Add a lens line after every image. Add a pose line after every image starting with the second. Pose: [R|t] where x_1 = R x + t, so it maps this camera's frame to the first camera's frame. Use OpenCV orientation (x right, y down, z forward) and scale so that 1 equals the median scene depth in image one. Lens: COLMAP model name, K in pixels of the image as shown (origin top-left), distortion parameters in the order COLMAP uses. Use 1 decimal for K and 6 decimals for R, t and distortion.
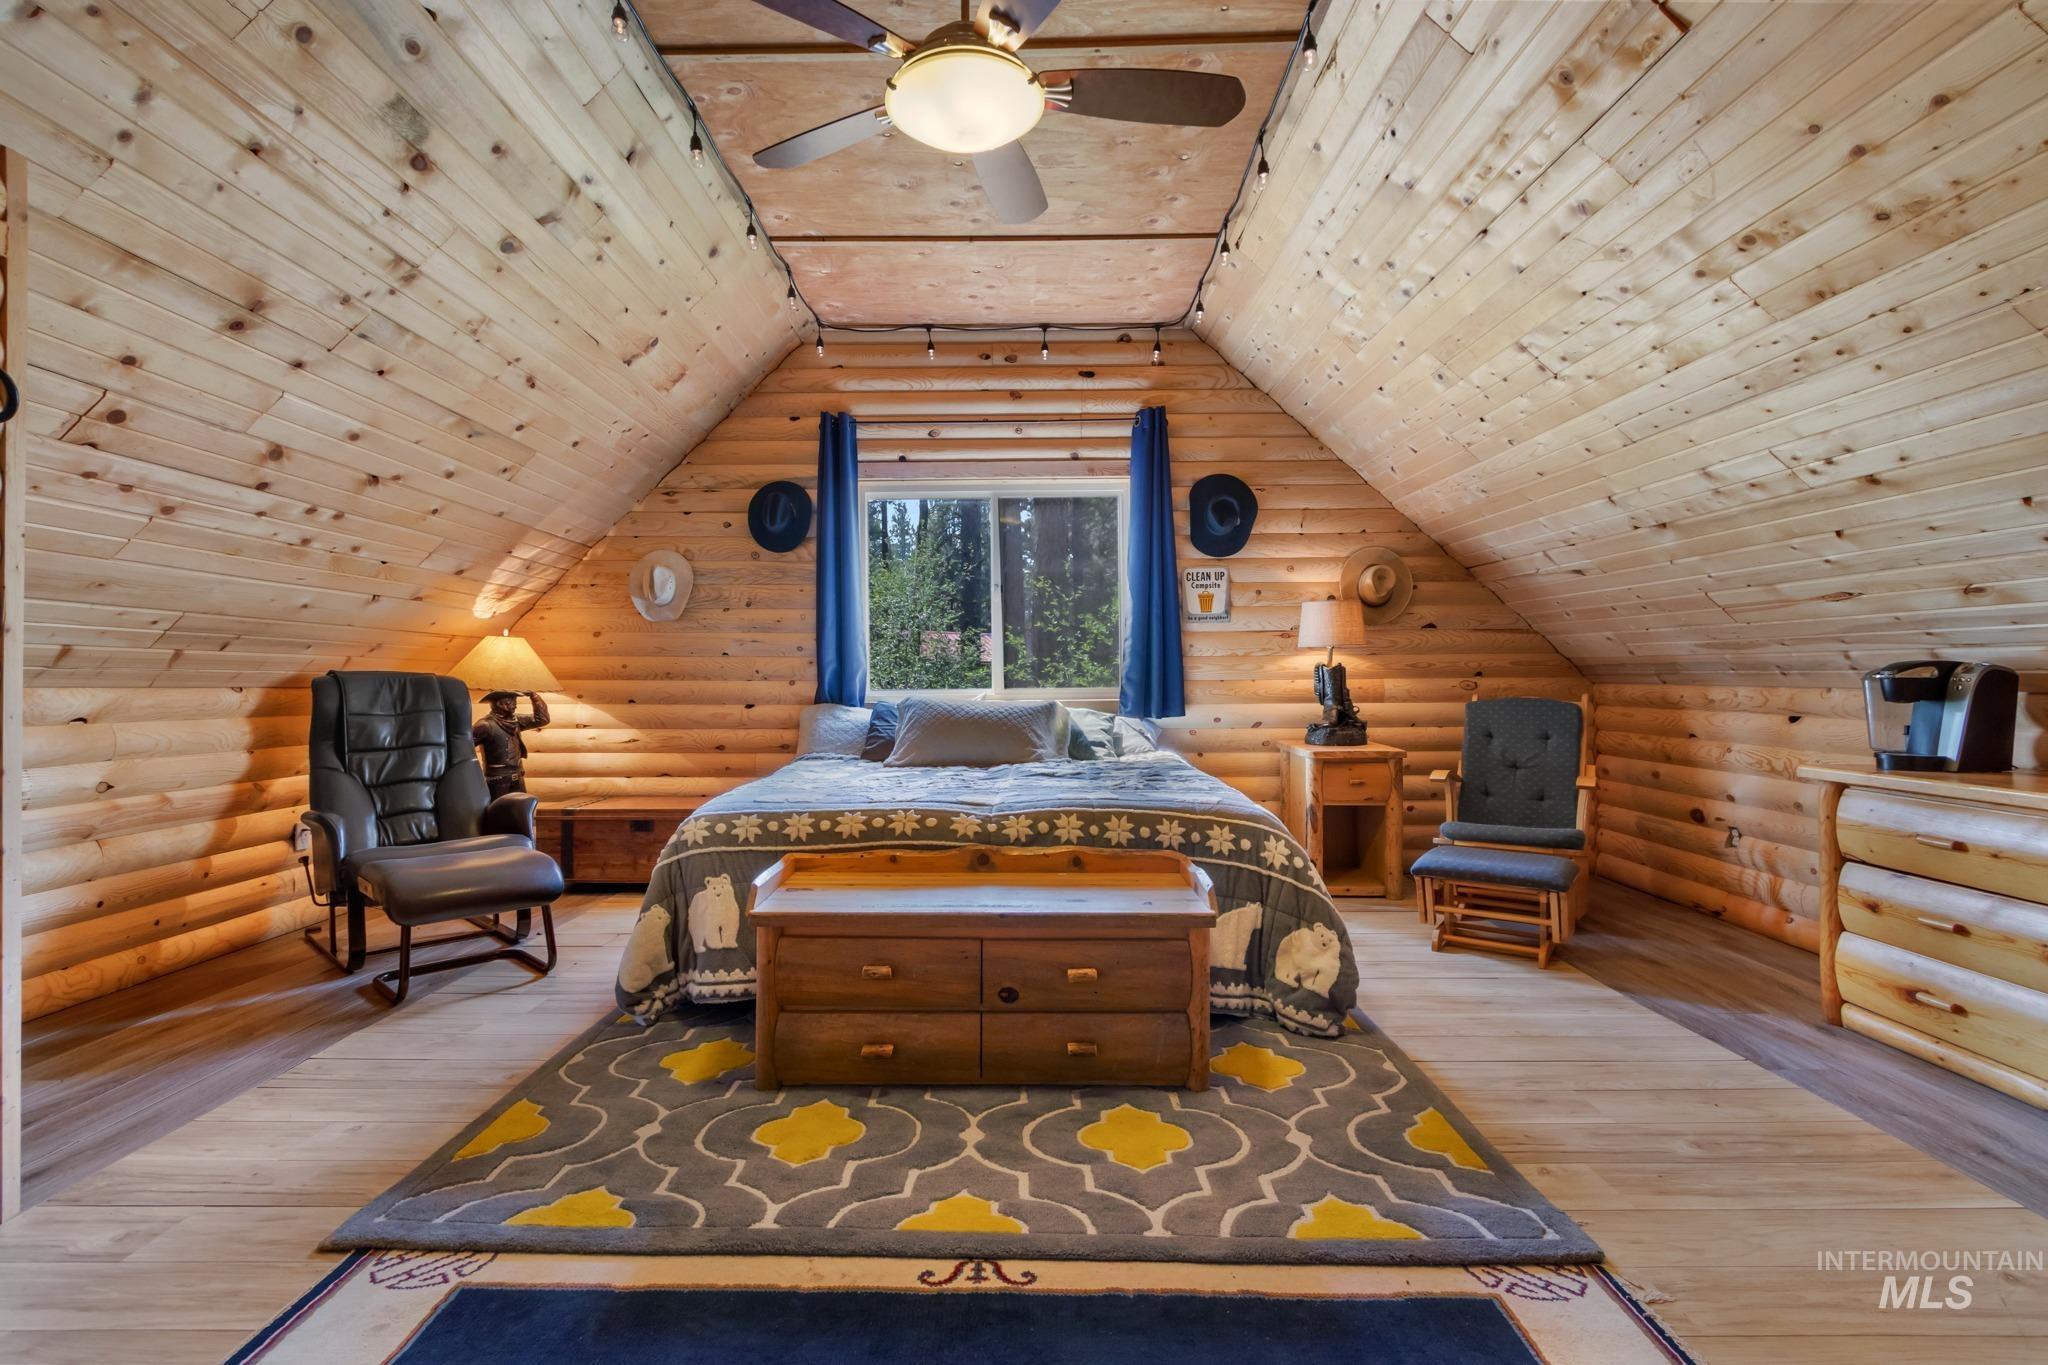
lens RADIAL K [[938.8, 0, 1016.2], [0, 938.8, 678.9], [0, 0, 1]] dist [0.002320, -0.000247]
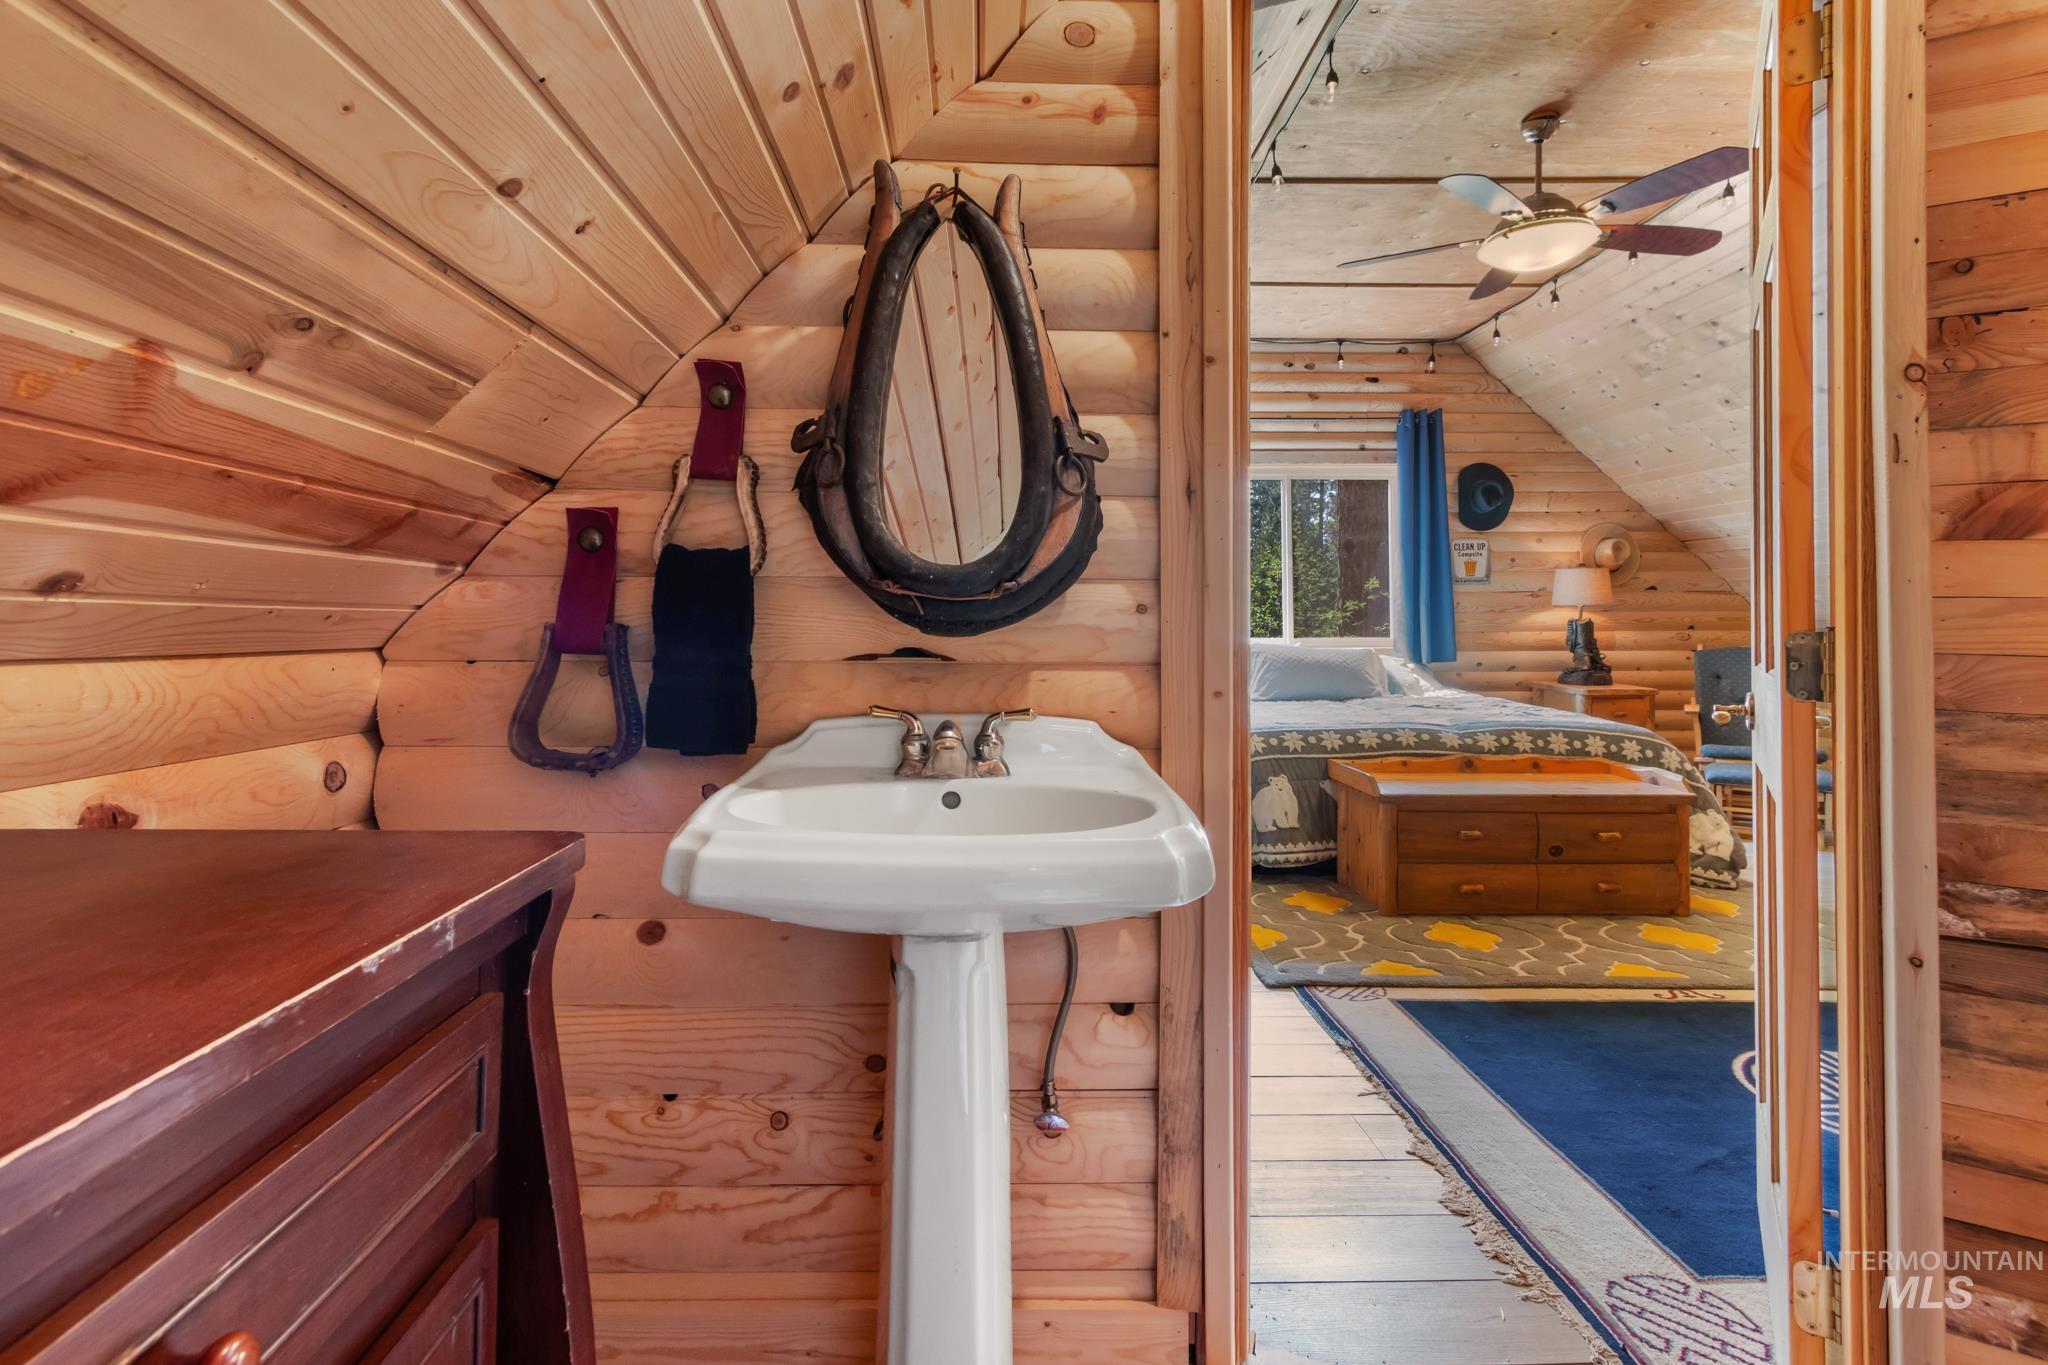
lens RADIAL K [[938.8, 0, 1031.1], [0, 938.8, 618.5], [0, 0, 1]] dist [0.002320, -0.000247]
pose [[0.999672, 0.003972, 0.025317, -0.418989], [-0.003791, 0.999967, -0.007186, -0.005134], [-0.025345, 0.007088, 0.999654, -0.214167]]
